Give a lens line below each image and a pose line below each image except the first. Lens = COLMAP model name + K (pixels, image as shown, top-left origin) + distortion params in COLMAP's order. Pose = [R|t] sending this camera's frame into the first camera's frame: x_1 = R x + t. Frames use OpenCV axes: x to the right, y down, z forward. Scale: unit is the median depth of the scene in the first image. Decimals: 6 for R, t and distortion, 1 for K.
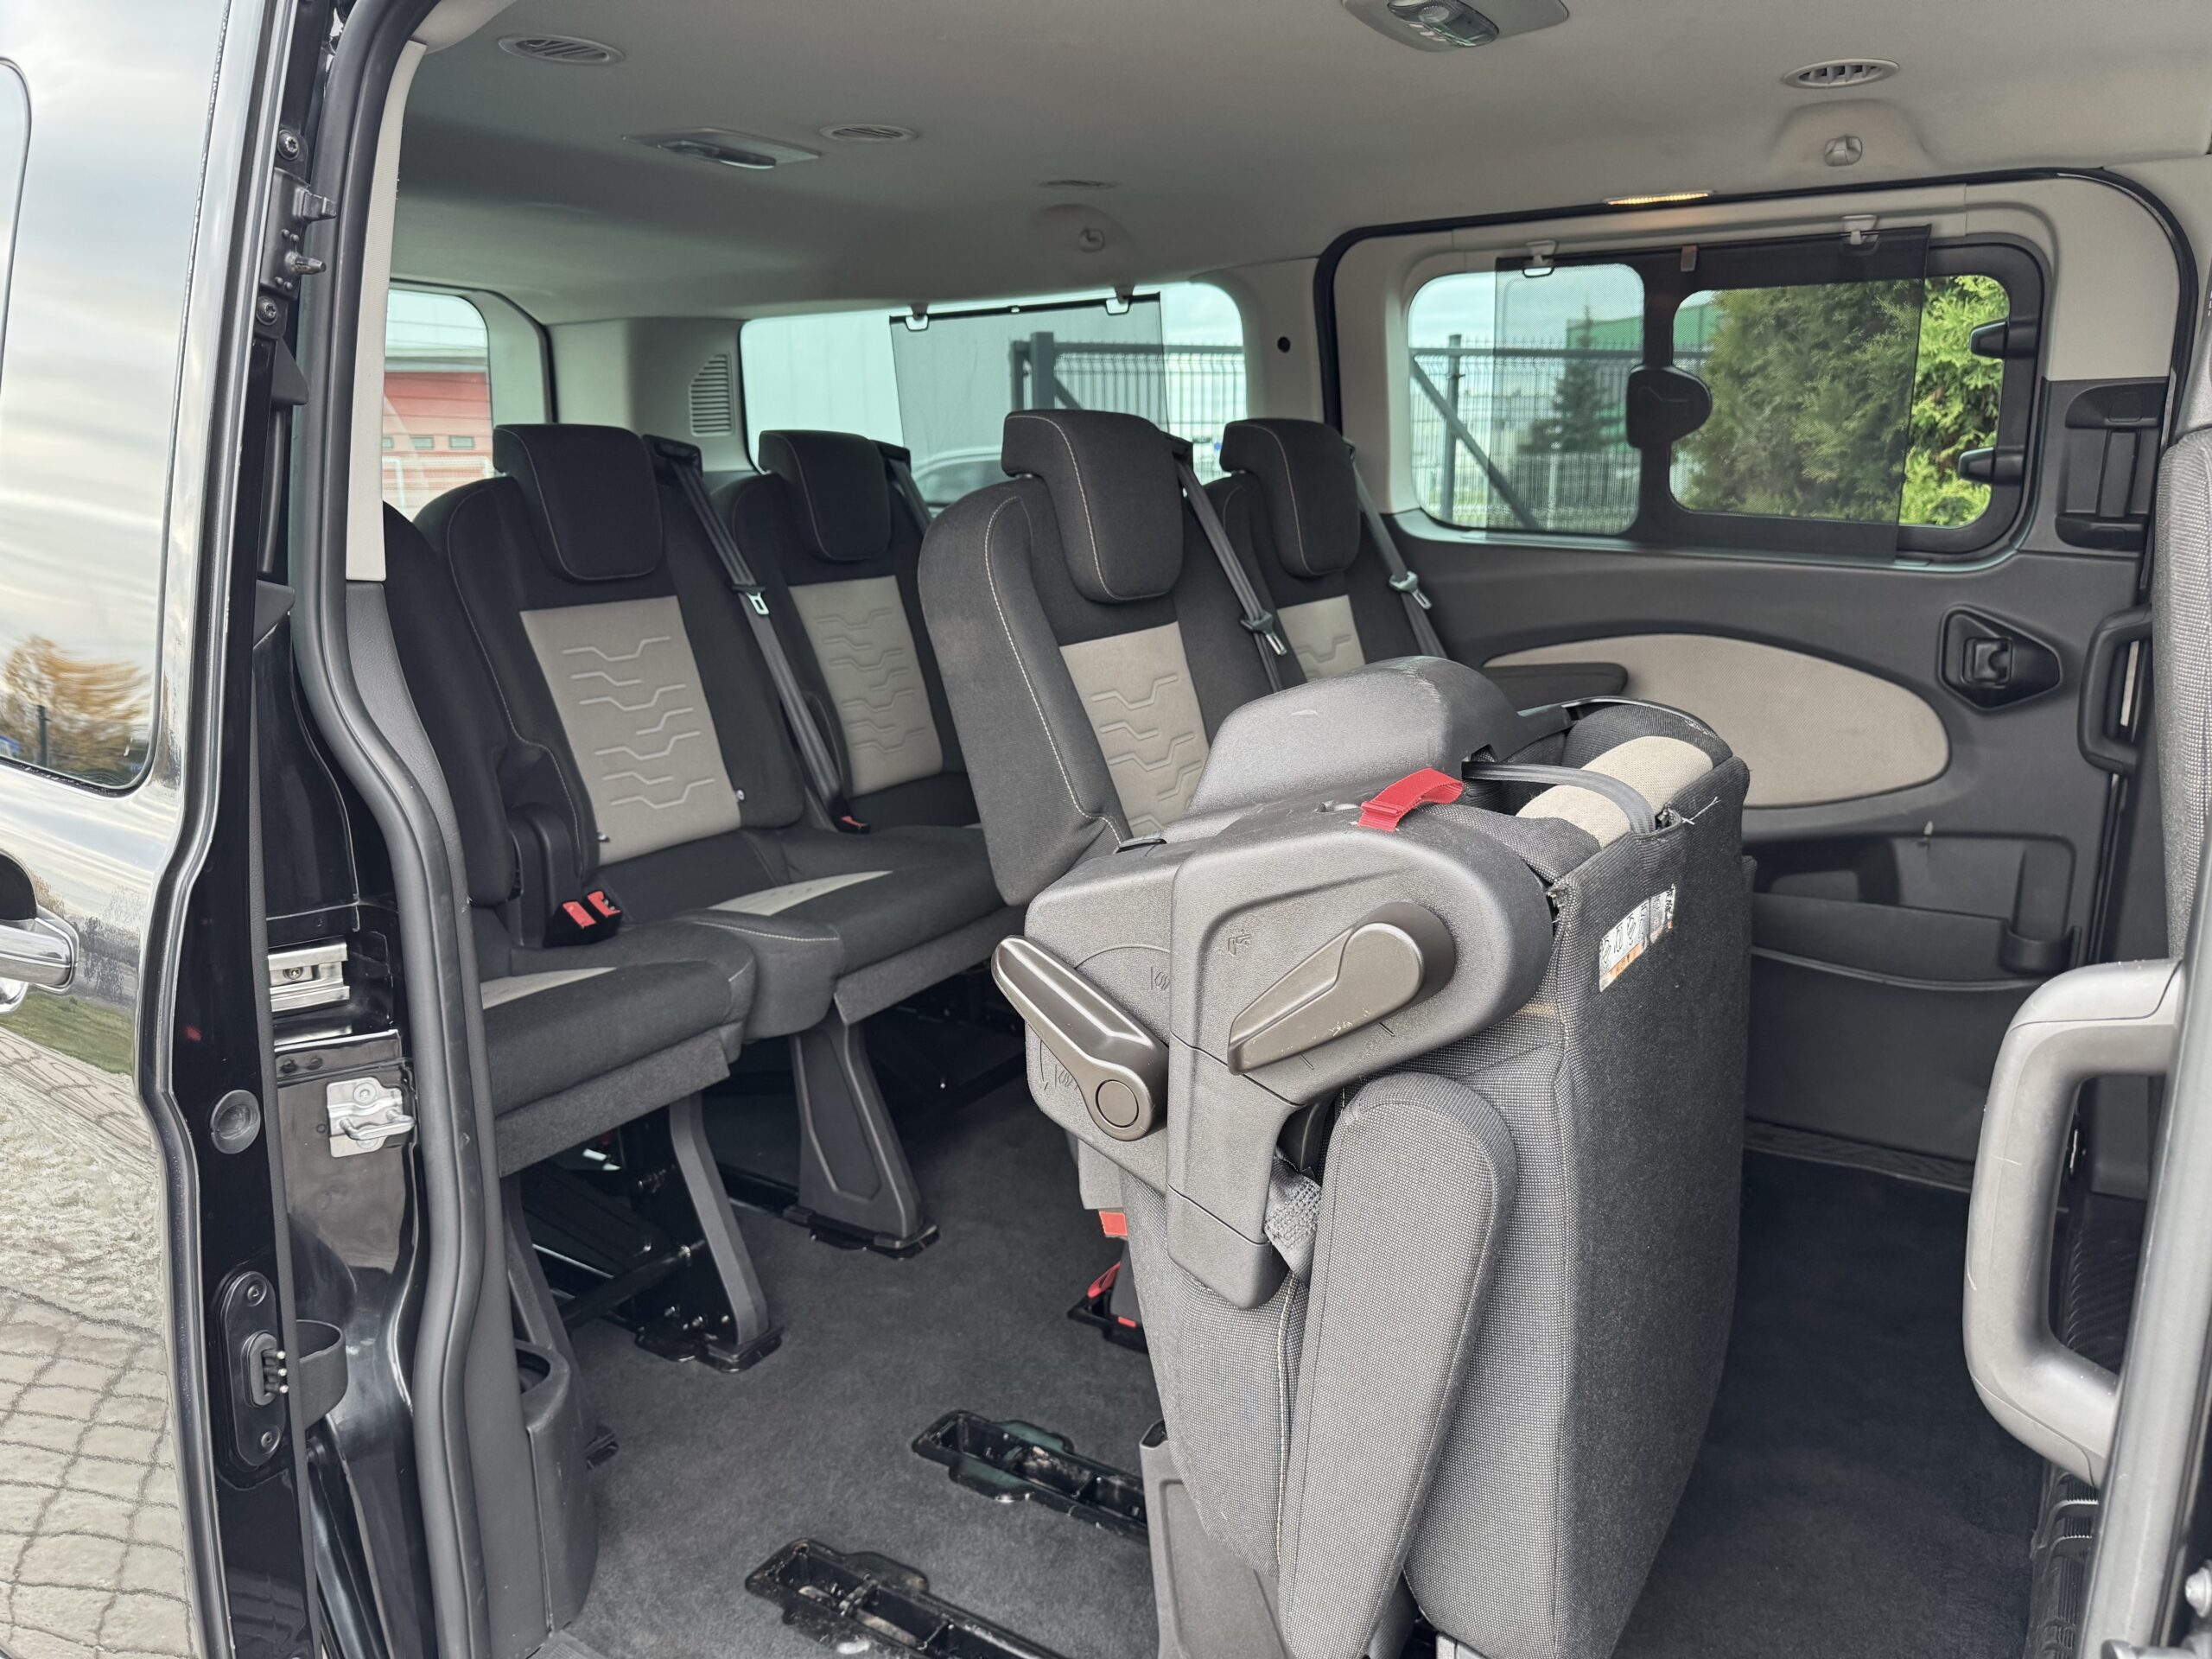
lens RADIAL K [[1596.9, 0, 1106.0], [0, 1596.9, 829.5], [0, 0, 1]] dist [0.003148, -0.002393]
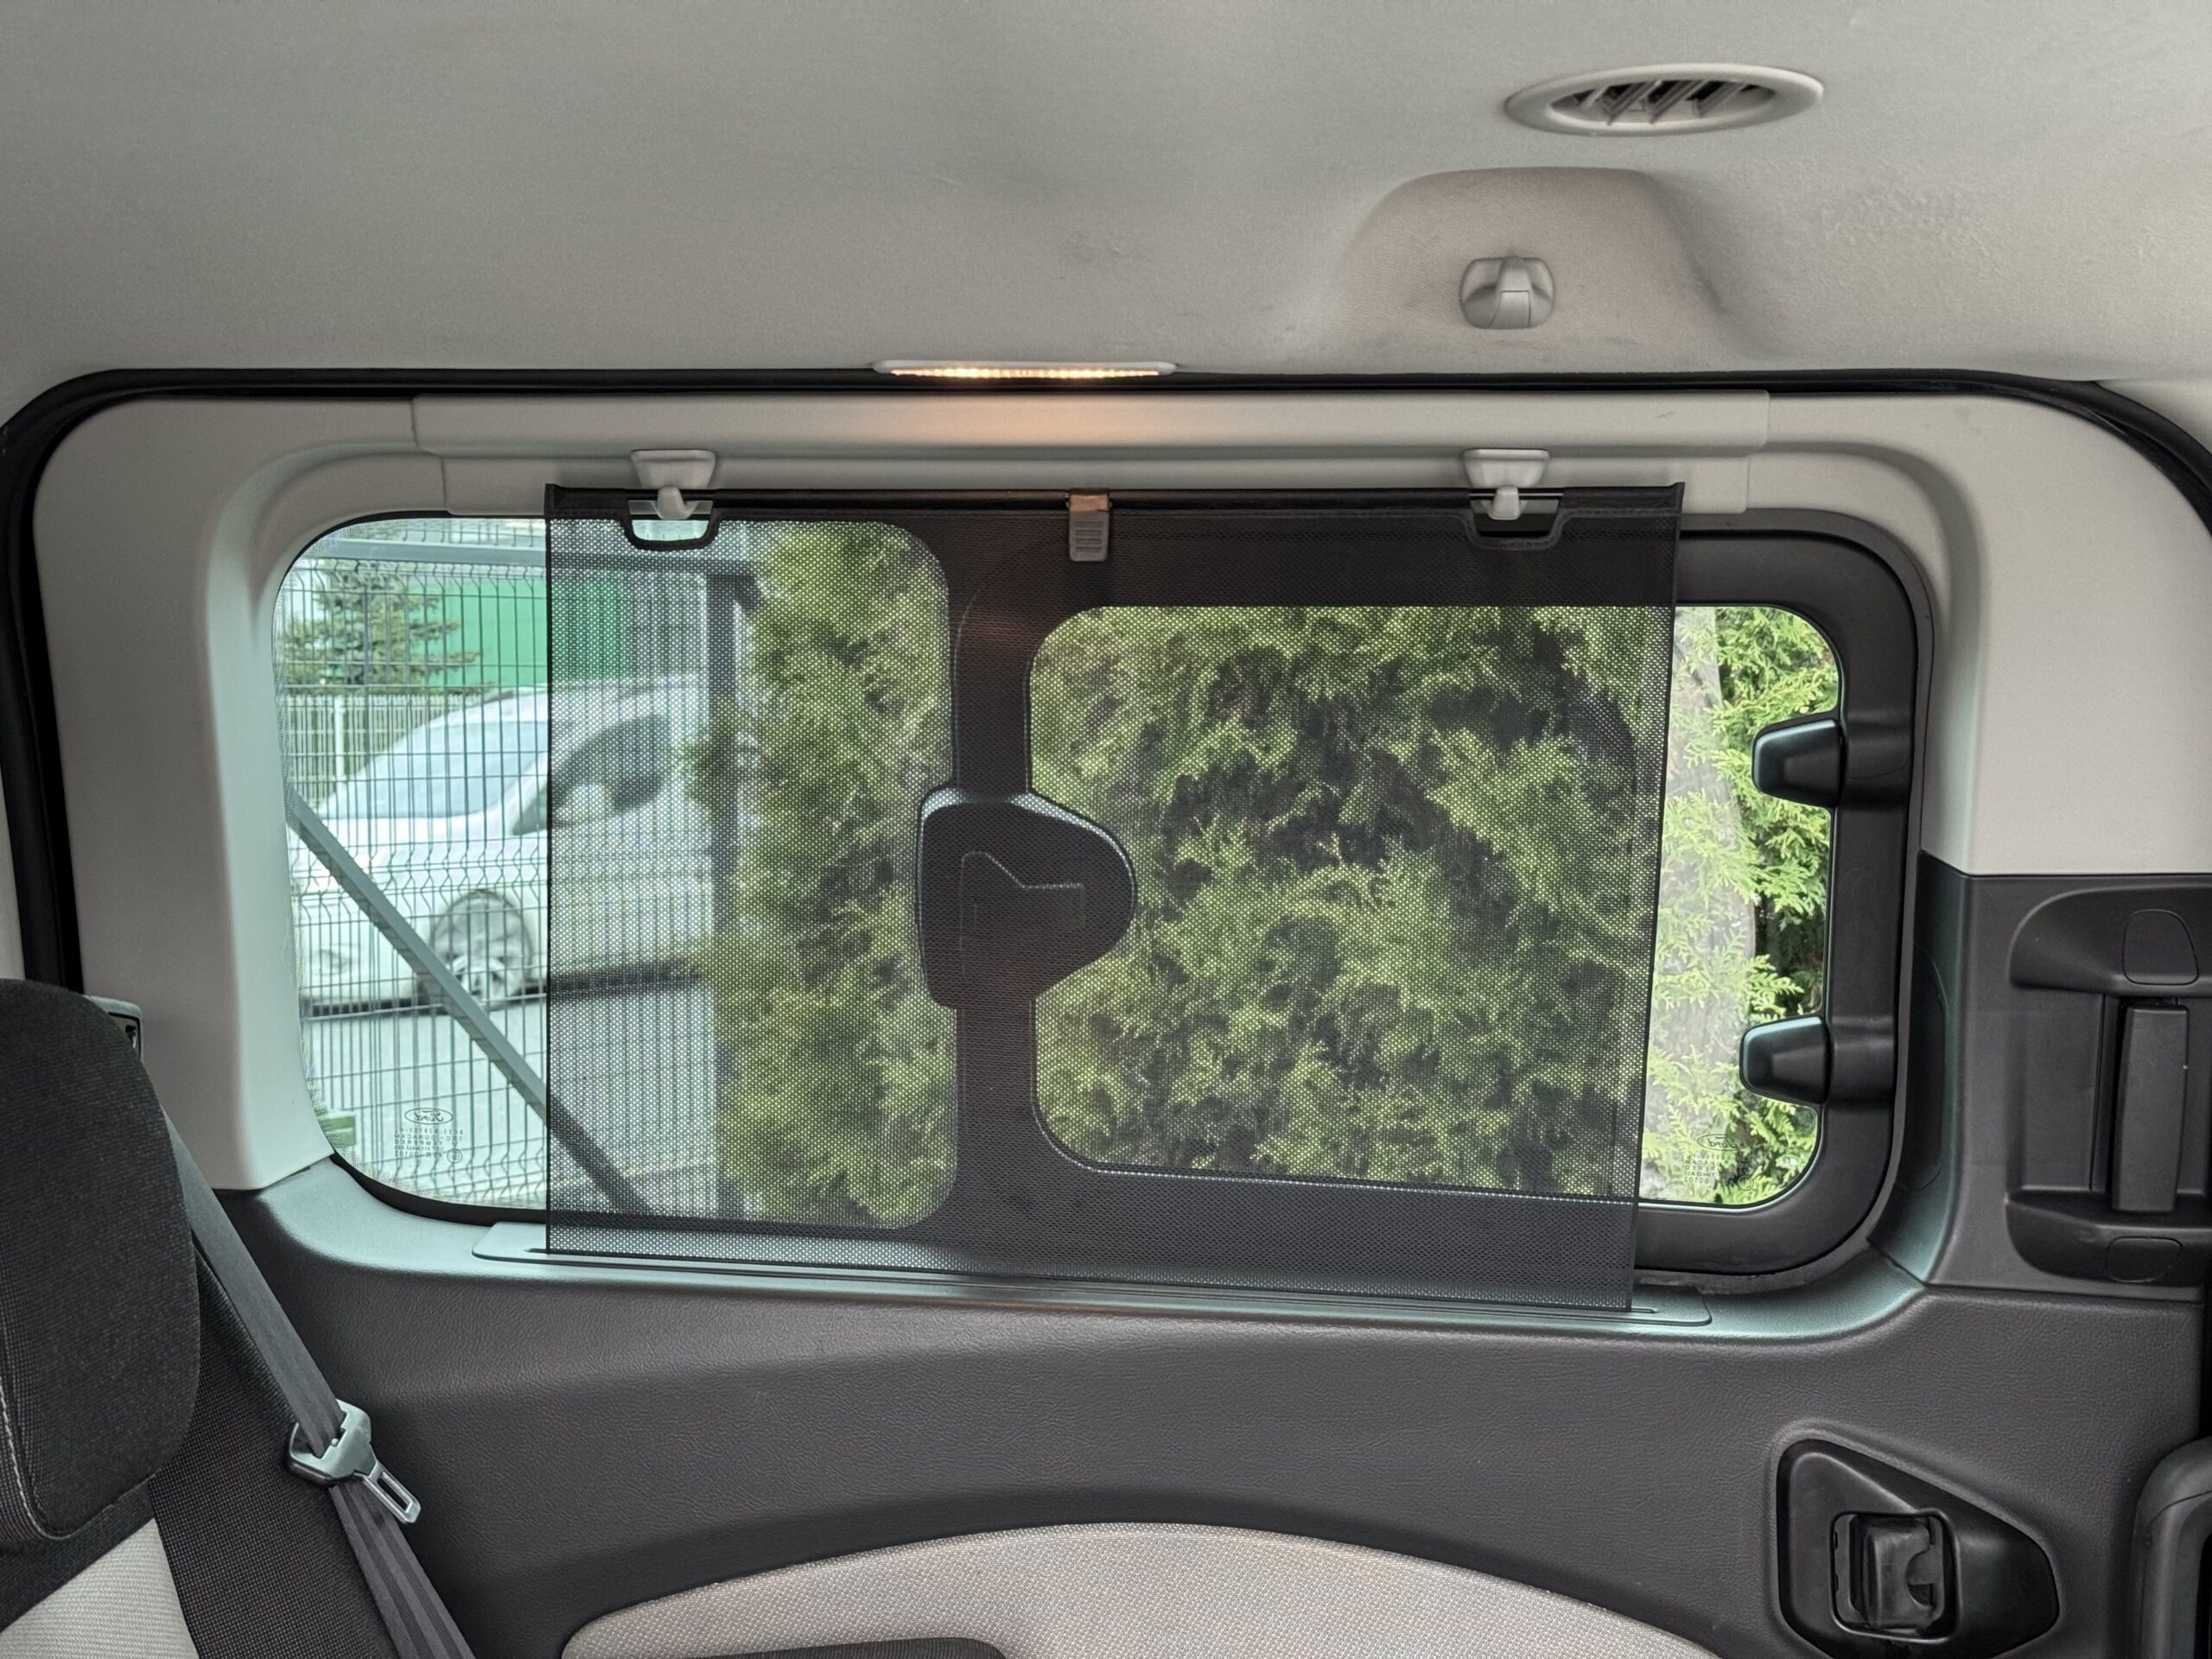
lens RADIAL K [[3123.9, 0, 1102.5], [0, 3123.9, 897.9], [0, 0, 1]] dist [0.141269, 0.012004]
pose [[0.873236, -0.021978, 0.486801, 0.015391], [0.100424, 0.985655, -0.135643, -0.166712], [-0.476837, 0.167335, 0.862917, 0.372402]]
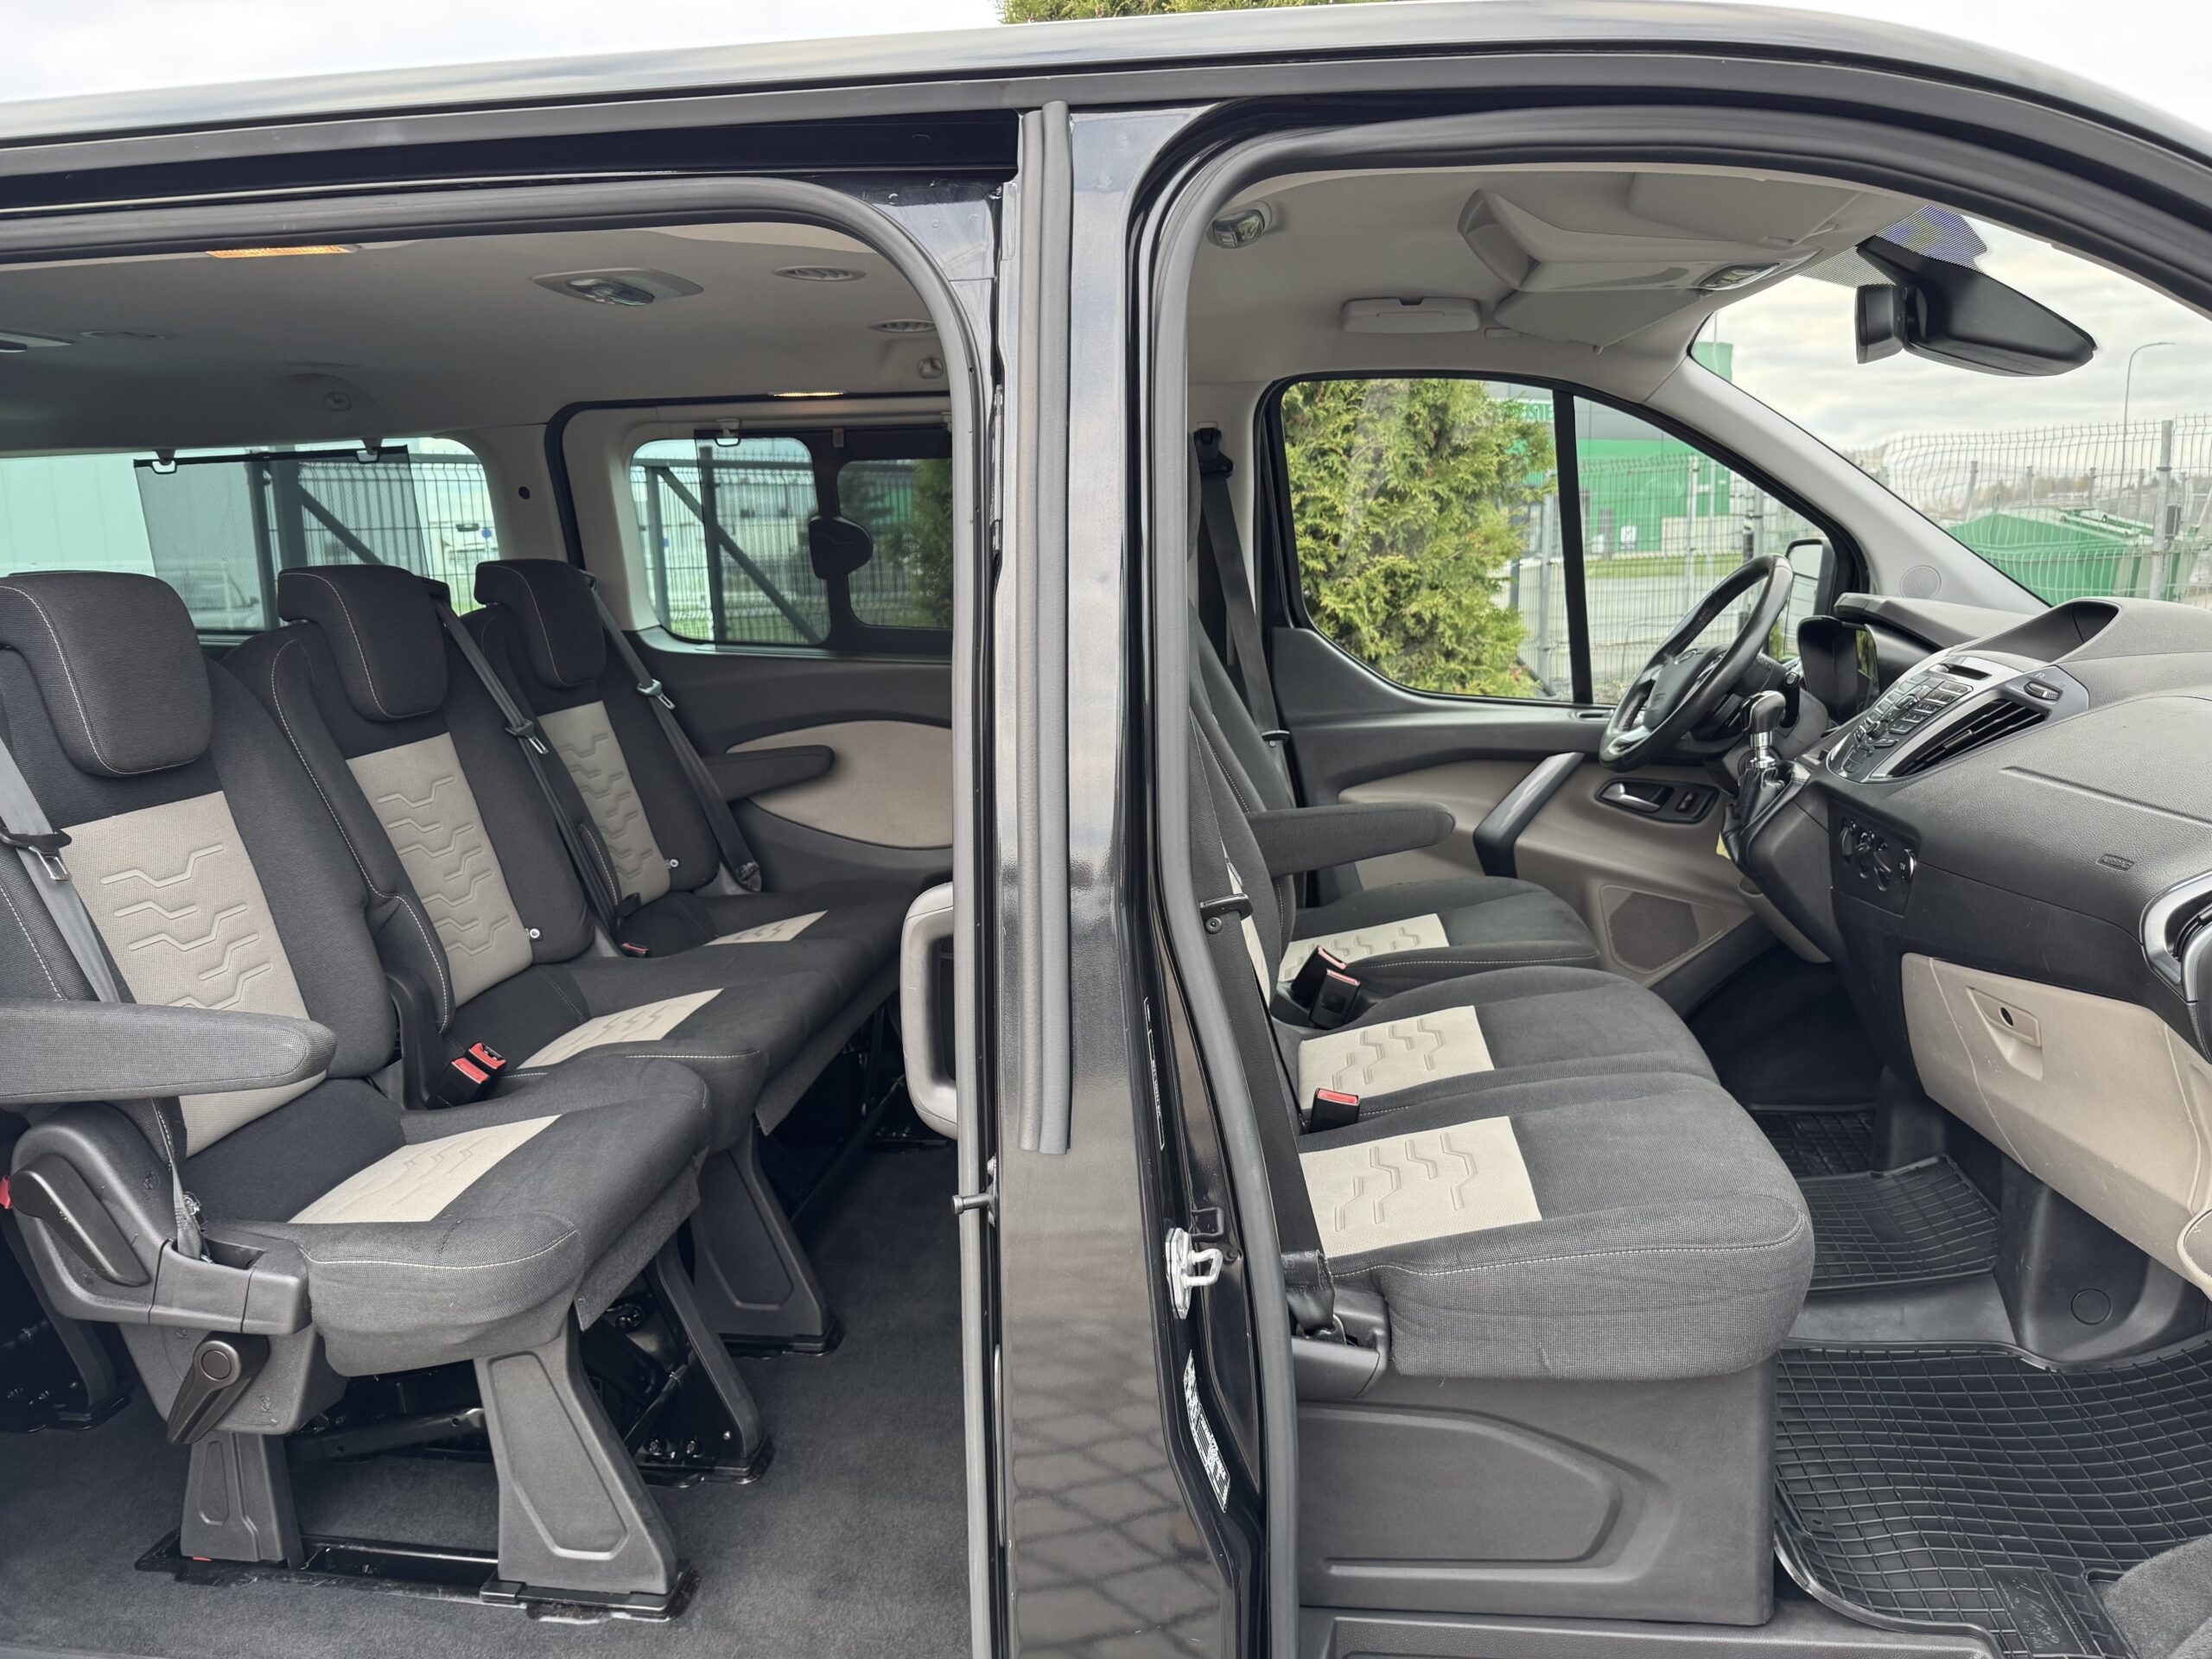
lens RADIAL K [[1591.6, 0, 1099.2], [0, 1591.6, 862.8], [0, 0, 1]] dist [-0.011043, -0.007507]
pose [[0.909456, -0.089870, 0.405973, -0.003660], [0.102889, 0.994639, -0.010308, 0.027137], [-0.402870, 0.051145, 0.913827, -0.256193]]
